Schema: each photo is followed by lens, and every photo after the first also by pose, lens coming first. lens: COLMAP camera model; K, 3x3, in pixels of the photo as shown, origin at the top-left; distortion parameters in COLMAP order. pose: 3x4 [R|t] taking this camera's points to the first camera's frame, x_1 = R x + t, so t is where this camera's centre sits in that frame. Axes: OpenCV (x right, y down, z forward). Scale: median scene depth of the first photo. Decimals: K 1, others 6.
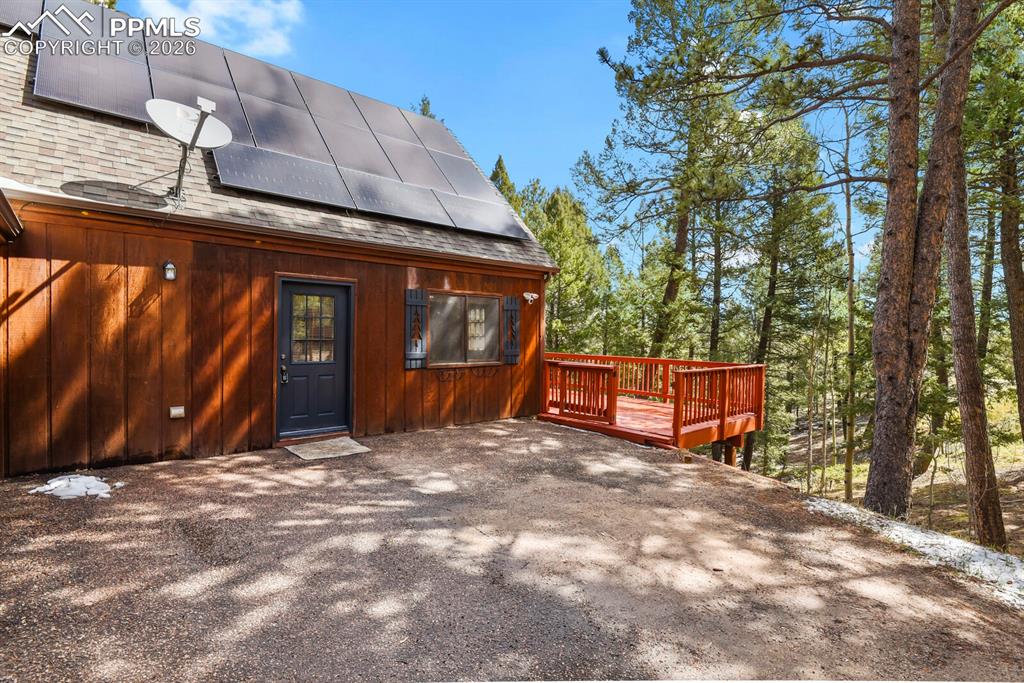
lens RADIAL K [[497.0, 0, 517.7], [0, 497.0, 336.5], [0, 0, 1]] dist [-0.002315, -0.007417]
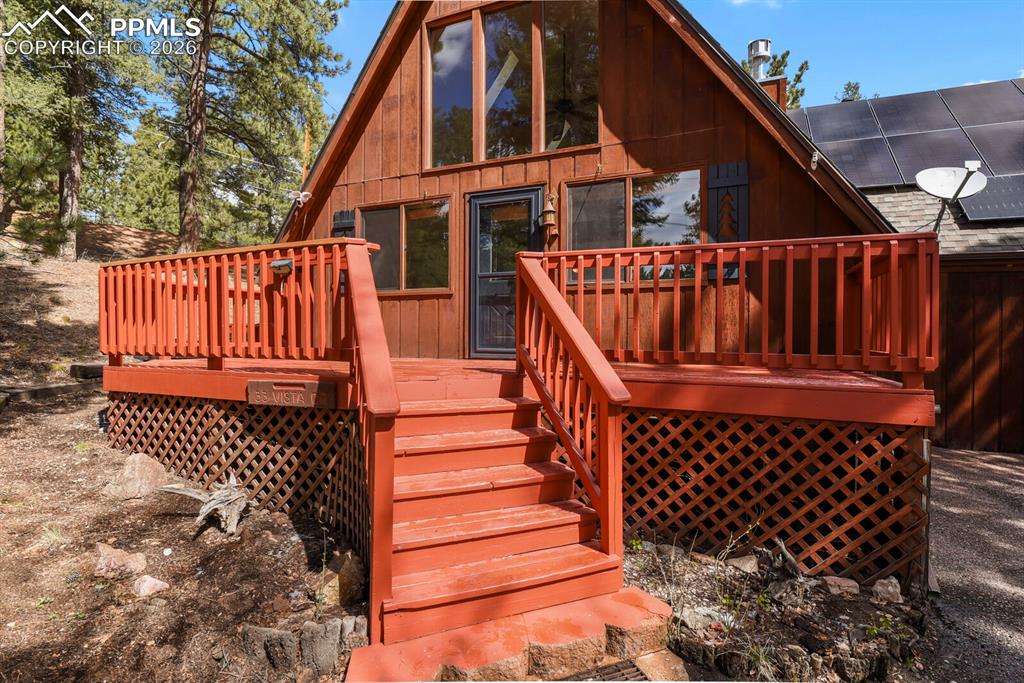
lens RADIAL K [[498.0, 0, 531.3], [0, 498.0, 336.2], [0, 0, 1]] dist [-0.001484, -0.000473]
pose [[0.446216, -0.003756, -0.894918, -0.002858], [-0.011239, 0.999889, -0.009801, -0.008325], [0.894855, 0.014432, 0.446124, -0.462902]]
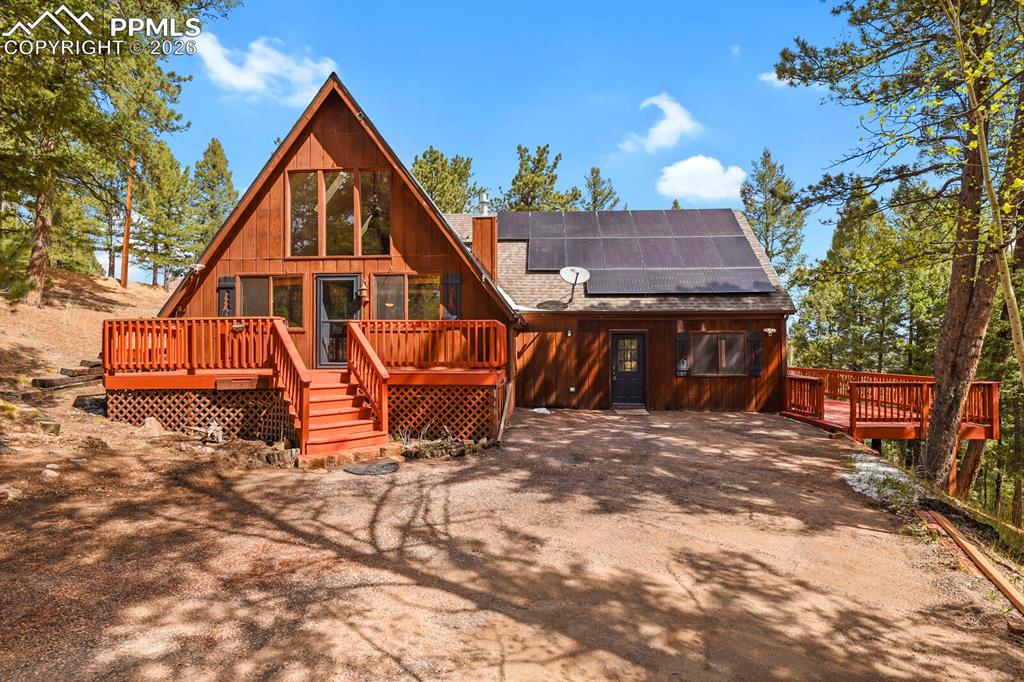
lens RADIAL K [[489.0, 0, 517.7], [0, 489.0, 339.1], [0, 0, 1]] dist [0.001040, -0.019615]
pose [[0.709067, -0.028158, -0.704579, 0.785072], [0.004719, 0.999369, -0.035190, -0.012601], [0.705125, 0.021627, 0.708753, -0.861376]]
